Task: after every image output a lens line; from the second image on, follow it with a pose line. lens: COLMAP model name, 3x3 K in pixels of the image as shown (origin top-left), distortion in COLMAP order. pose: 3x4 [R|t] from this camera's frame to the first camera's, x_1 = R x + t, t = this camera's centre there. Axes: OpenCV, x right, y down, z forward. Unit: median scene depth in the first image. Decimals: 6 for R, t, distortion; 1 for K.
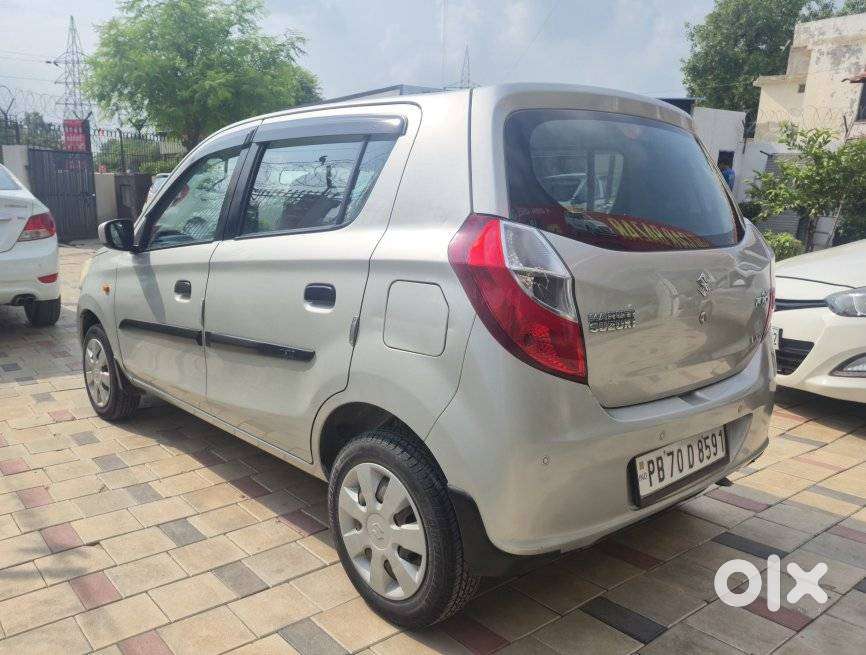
lens RADIAL K [[687.3, 0, 352.1], [0, 687.3, 341.5], [0, 0, 1]] dist [0.028901, -0.012794]
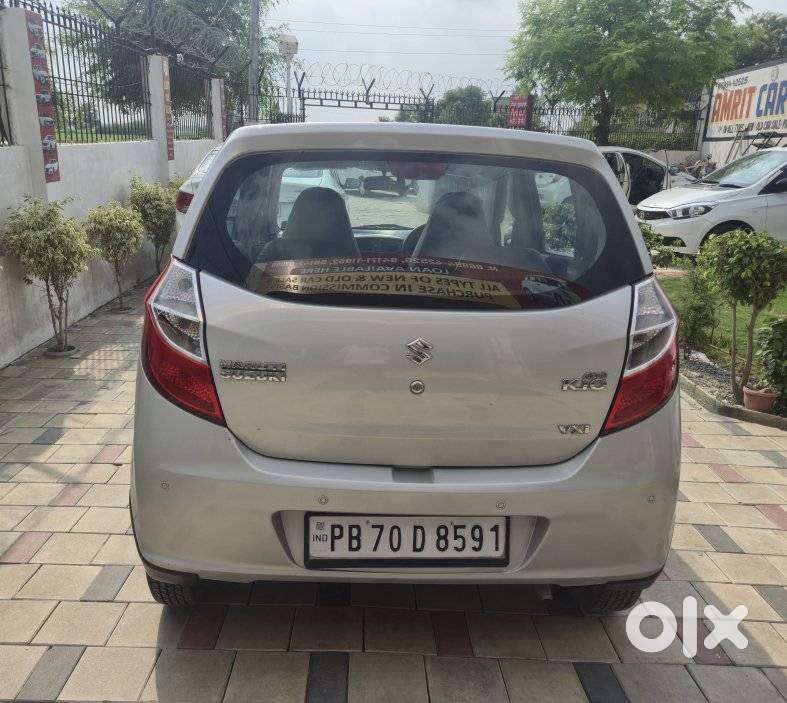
lens RADIAL K [[686.5, 0, 373.3], [0, 686.5, 331.4], [0, 0, 1]] dist [0.039355, -0.023345]
pose [[0.805813, 0.157006, -0.570976, 0.767426], [-0.139279, 0.987412, 0.074953, -0.131952], [0.575557, 0.019126, 0.817538, 0.201147]]
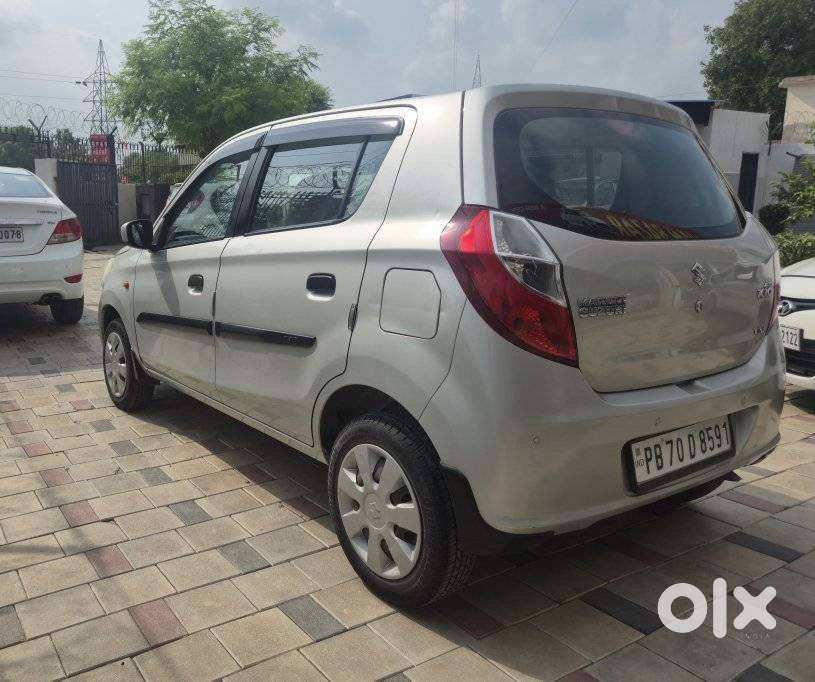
lens RADIAL K [[682.9, 0, 298.3], [0, 682.9, 305.3], [0, 0, 1]] dist [0.049134, -0.035798]
pose [[0.995591, 0.005644, -0.093633, 0.014716], [-0.011470, 0.998022, -0.061805, 0.026648], [0.093099, 0.062607, 0.993687, -0.046834]]
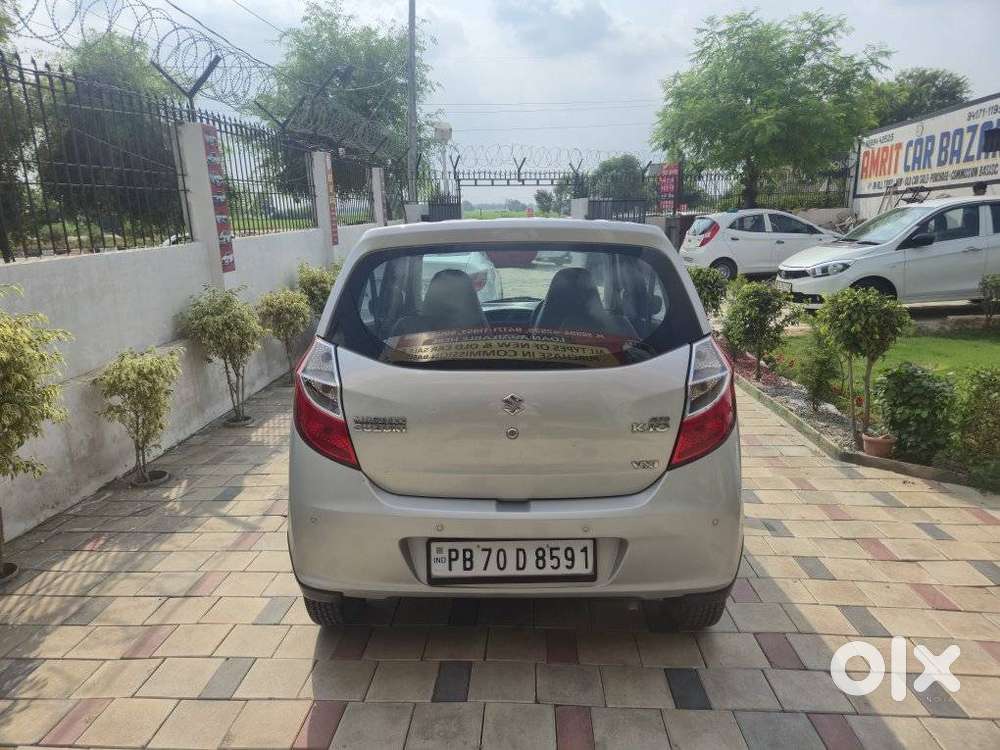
lens RADIAL K [[670.1, 0, 500.0], [0, 670.1, 375.0], [0, 0, 1]] dist [0.057695, -0.040428]
pose [[0.773813, 0.108989, -0.623967, 0.920954], [-0.100566, 0.993730, 0.048860, -0.142179], [0.625380, 0.024941, 0.779922, 0.130946]]
